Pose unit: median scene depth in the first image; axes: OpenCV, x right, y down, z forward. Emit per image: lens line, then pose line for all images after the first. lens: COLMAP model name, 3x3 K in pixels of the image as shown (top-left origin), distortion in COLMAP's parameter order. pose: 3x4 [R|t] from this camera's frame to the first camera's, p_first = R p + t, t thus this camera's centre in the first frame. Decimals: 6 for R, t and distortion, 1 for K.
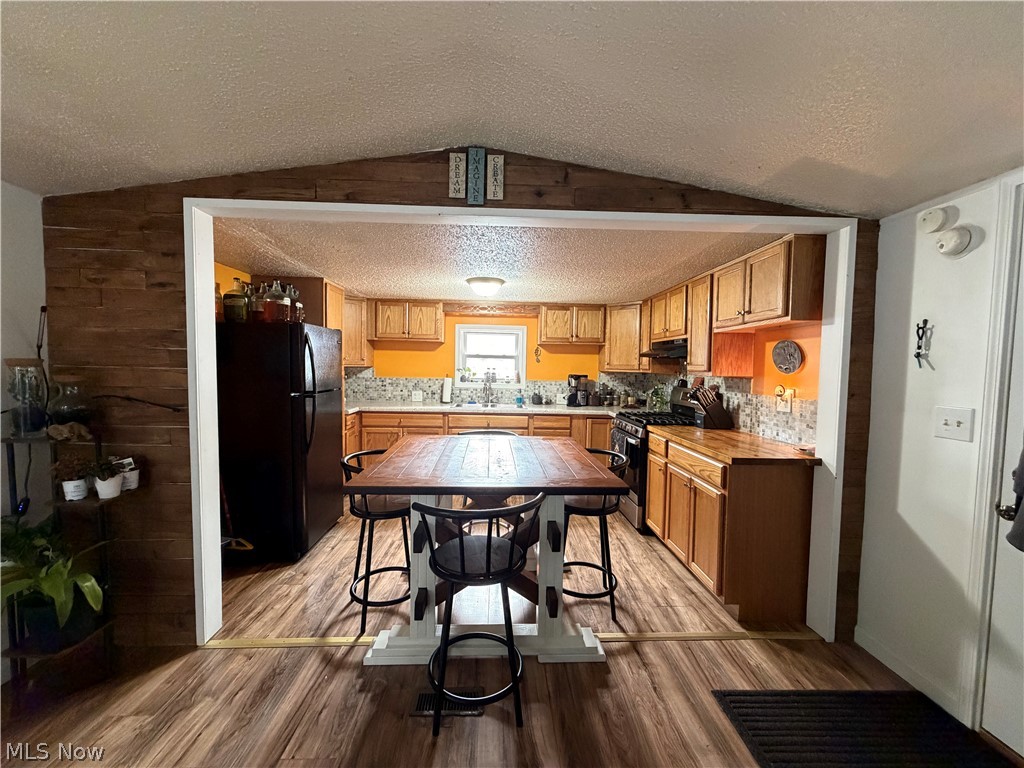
lens RADIAL K [[407.3, 0, 508.7], [0, 407.3, 386.2], [0, 0, 1]] dist [-0.000214, 0.000709]
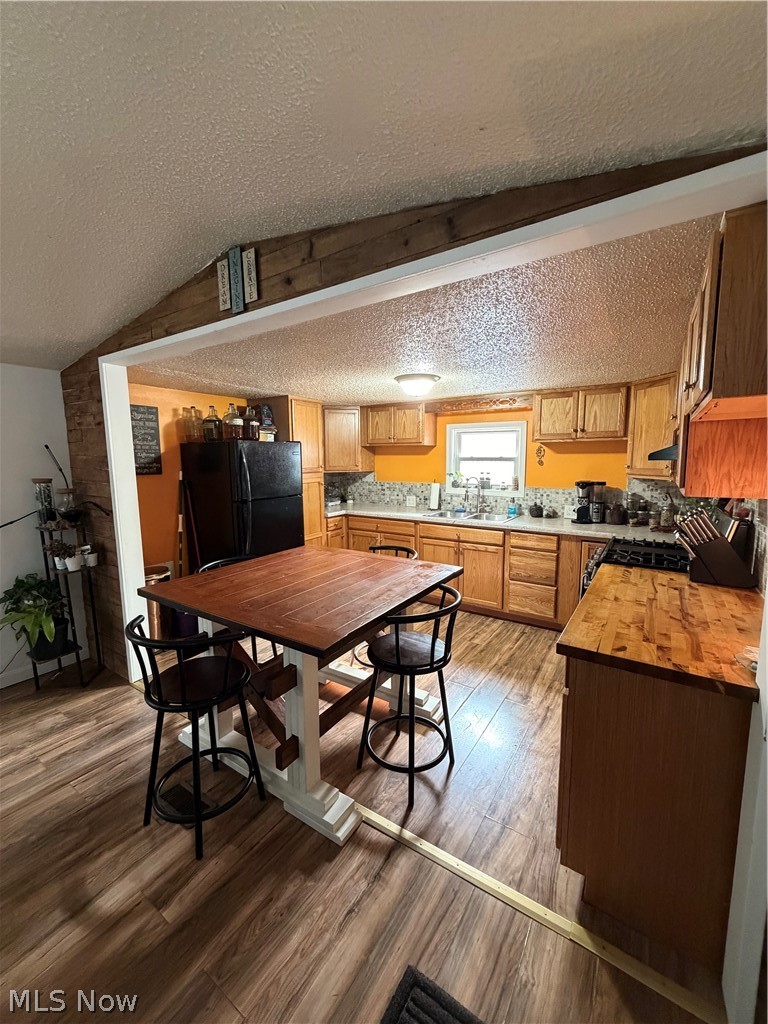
lens RADIAL K [[407.3, 0, 383.8], [0, 407.3, 510.5], [0, 0, 1]] dist [-0.000214, 0.000709]
pose [[0.814834, 0.052160, -0.577342, 0.490222], [-0.010836, 0.997140, 0.074794, -0.044682], [0.579592, -0.054689, 0.813069, 0.269803]]
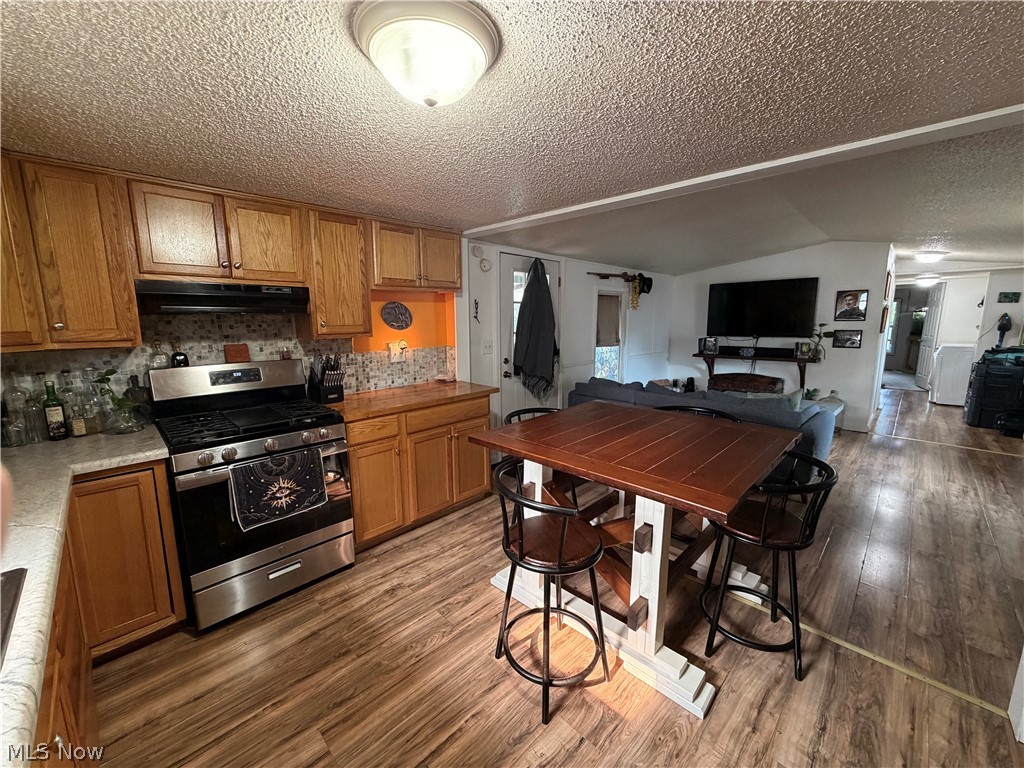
lens RADIAL K [[407.3, 0, 512.2], [0, 407.3, 381.2], [0, 0, 1]] dist [-0.000214, 0.000709]
pose [[-0.693217, -0.128380, 0.709202, -0.374958], [0.026752, 0.978746, 0.203322, -0.103722], [-0.720232, 0.159919, -0.675050, 1.385376]]
